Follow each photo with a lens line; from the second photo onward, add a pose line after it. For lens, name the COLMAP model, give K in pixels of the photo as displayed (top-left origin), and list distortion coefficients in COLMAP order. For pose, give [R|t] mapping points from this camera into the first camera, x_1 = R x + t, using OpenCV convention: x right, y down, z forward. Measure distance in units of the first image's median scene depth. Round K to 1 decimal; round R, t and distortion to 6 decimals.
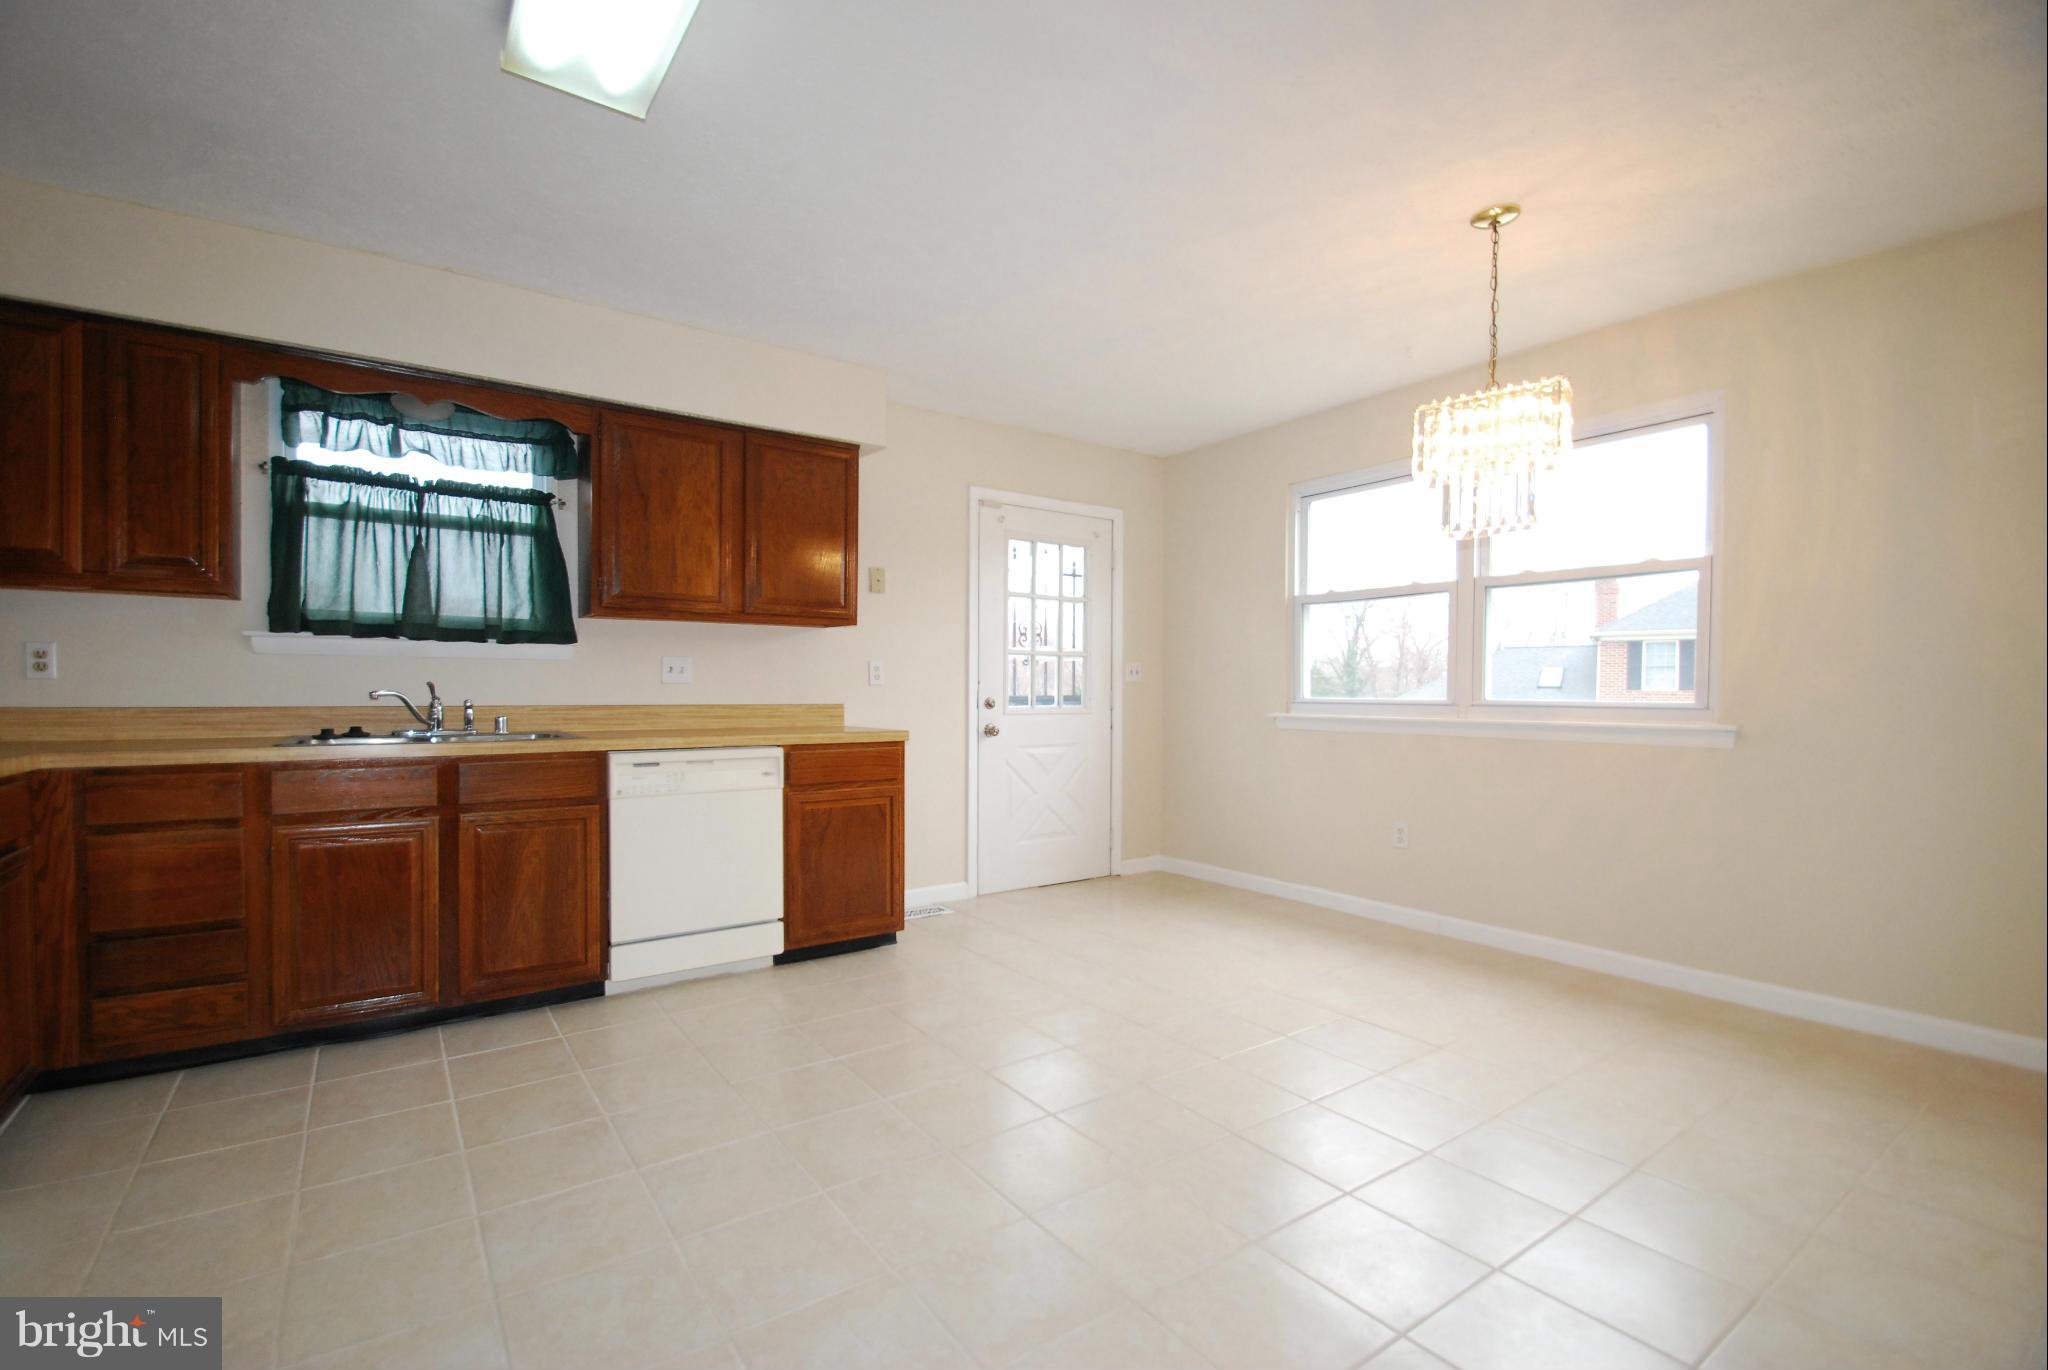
lens RADIAL K [[896.4, 0, 984.3], [0, 896.4, 714.2], [0, 0, 1]] dist [0.003972, -0.012419]
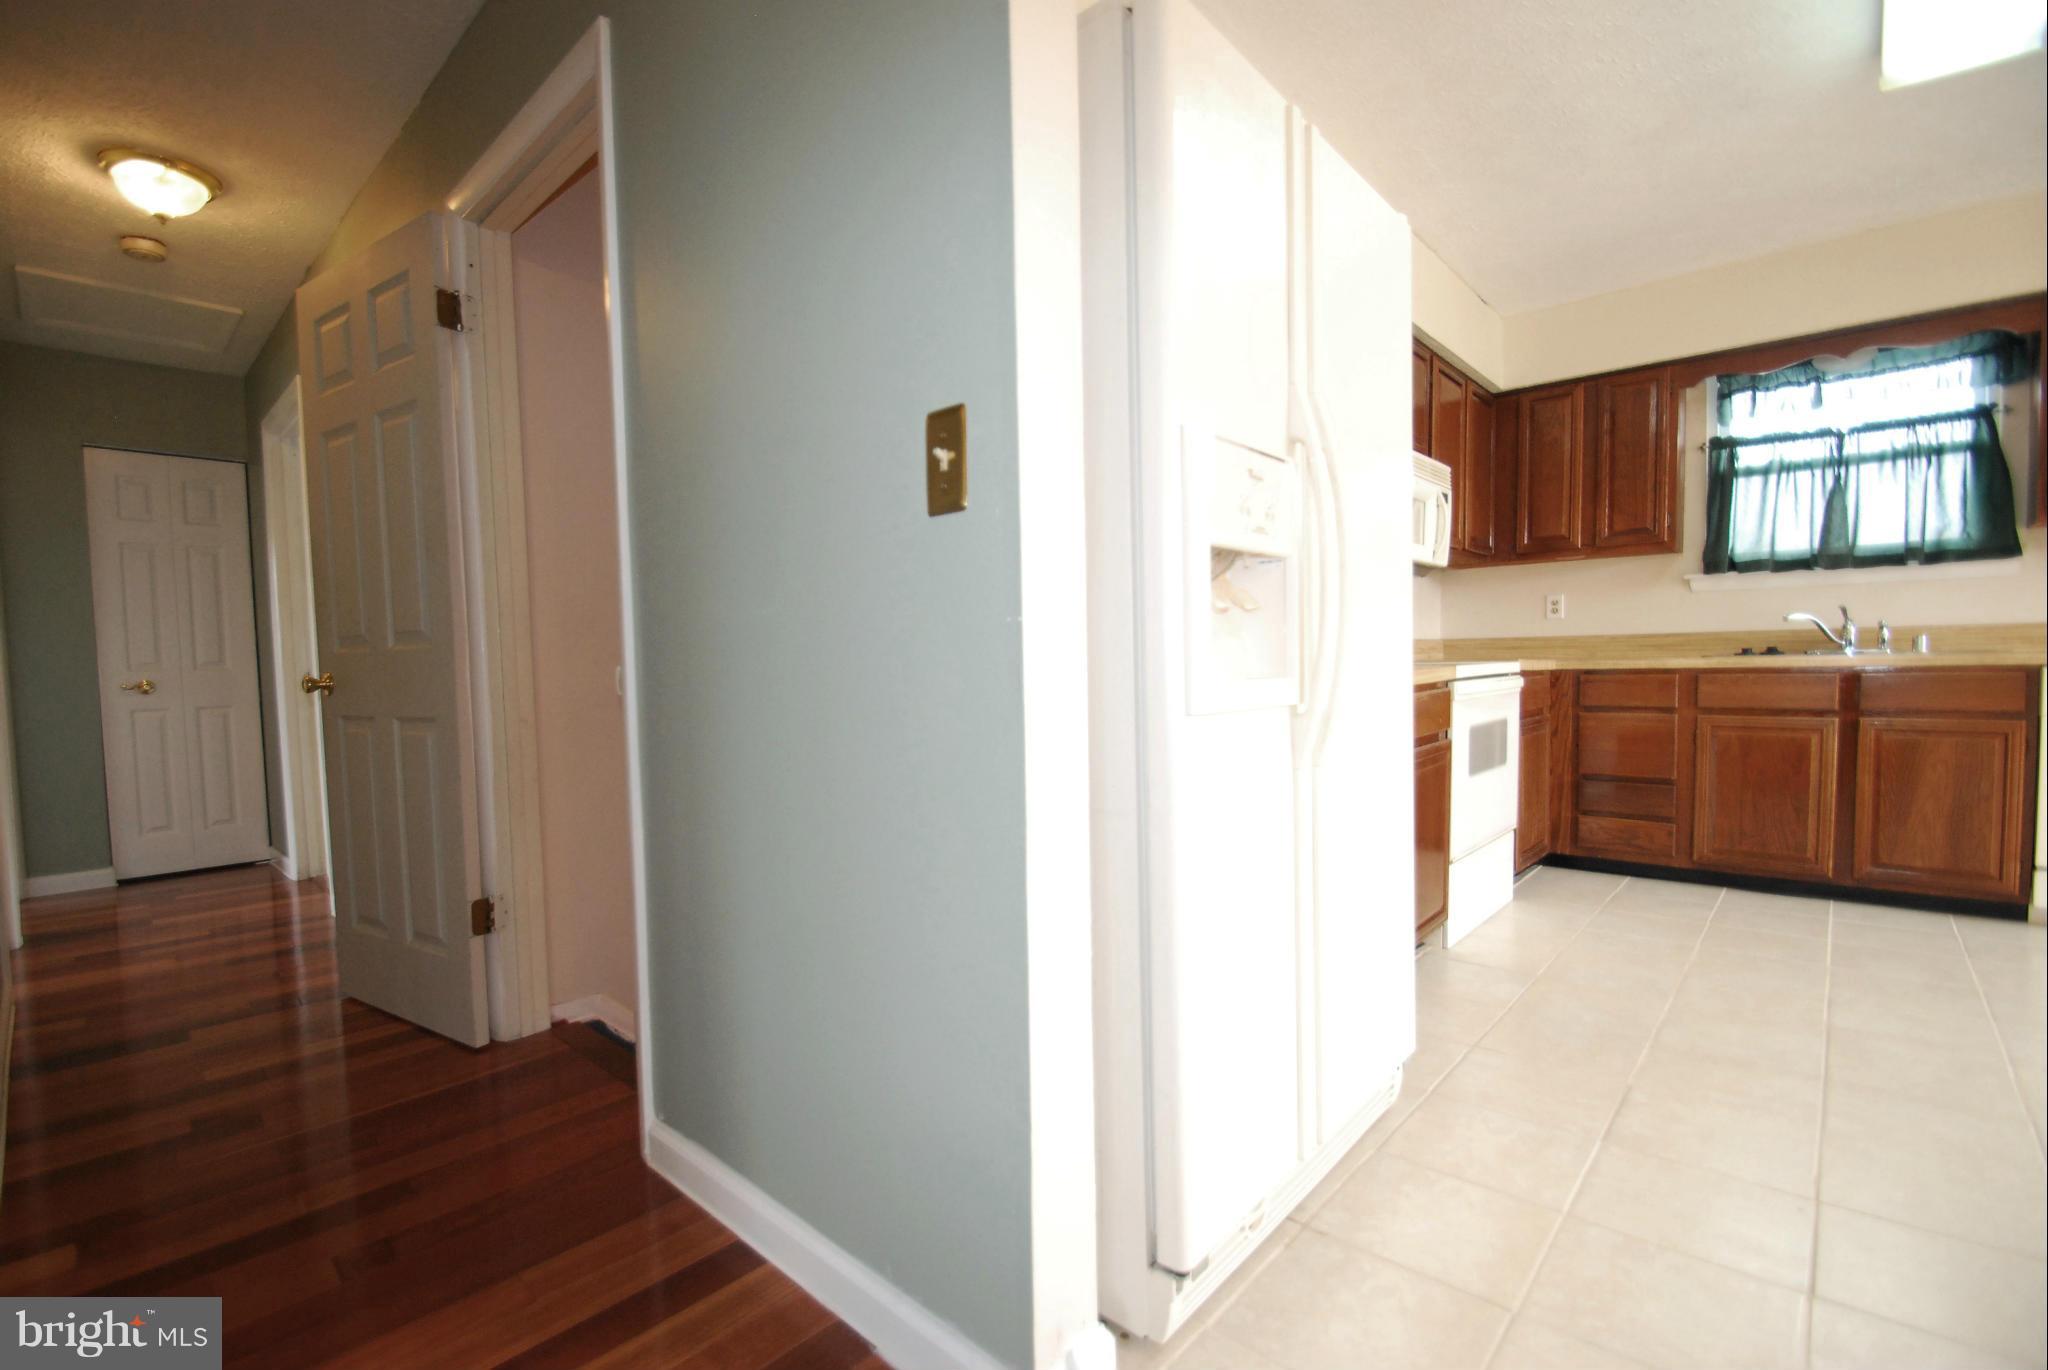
lens RADIAL K [[896.4, 0, 984.3], [0, 896.4, 714.2], [0, 0, 1]] dist [0.003972, -0.012419]
pose [[0.208577, 0.047490, -0.976852, 0.253809], [-0.001655, 0.998836, 0.048205, 0.048480], [0.978004, -0.008438, 0.208413, -0.287046]]
